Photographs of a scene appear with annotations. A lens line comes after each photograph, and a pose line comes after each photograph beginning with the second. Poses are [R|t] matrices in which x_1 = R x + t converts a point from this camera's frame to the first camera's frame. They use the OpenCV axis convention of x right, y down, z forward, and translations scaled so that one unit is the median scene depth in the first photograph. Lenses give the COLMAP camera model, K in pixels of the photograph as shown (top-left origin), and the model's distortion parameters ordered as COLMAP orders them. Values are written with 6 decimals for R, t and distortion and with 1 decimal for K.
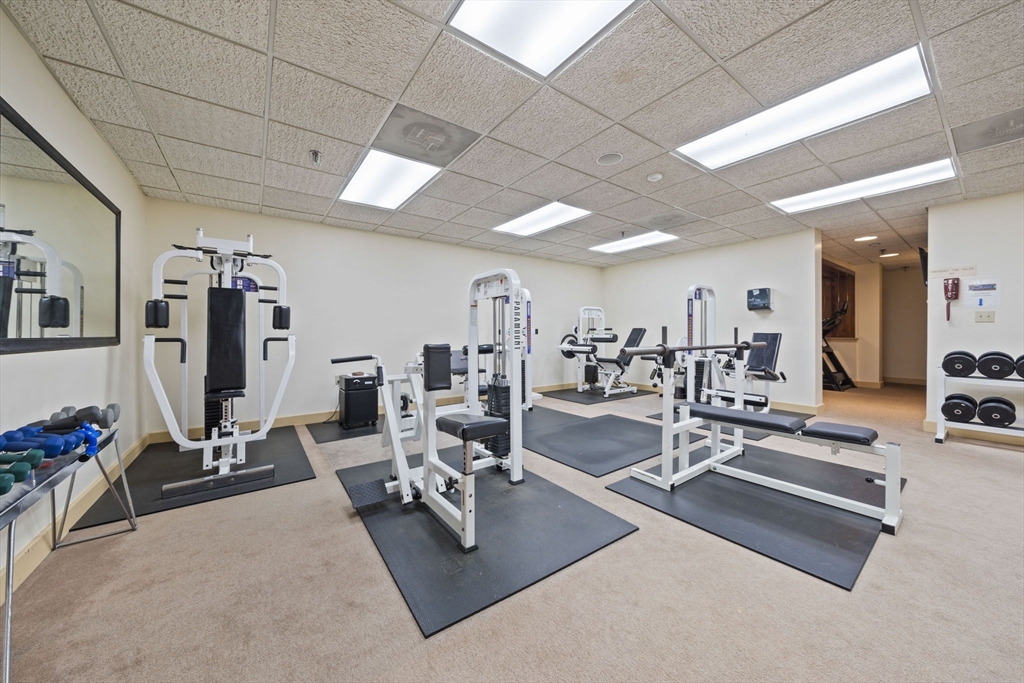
lens RADIAL K [[355.4, 0, 514.2], [0, 355.4, 338.1], [0, 0, 1]] dist [-0.000532, -0.000159]
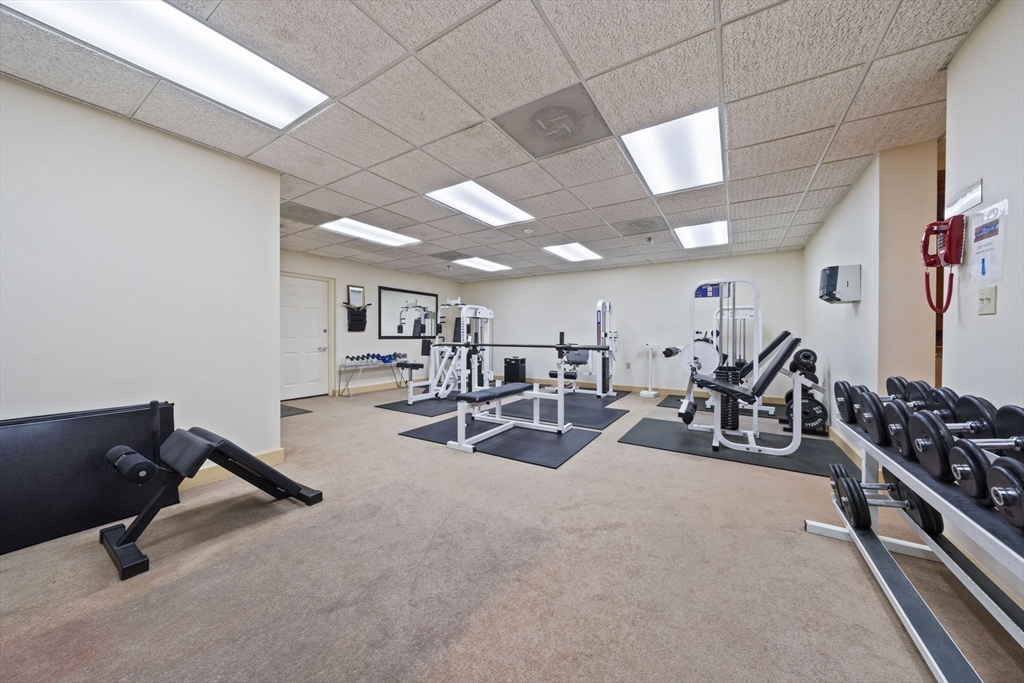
lens RADIAL K [[355.4, 0, 514.2], [0, 355.4, 338.1], [0, 0, 1]] dist [-0.000532, -0.000159]
pose [[0.369205, 0.011439, -0.929278, 1.453043], [-0.020521, 0.999781, 0.004154, -0.006943], [0.929121, 0.017536, 0.369359, 0.335638]]
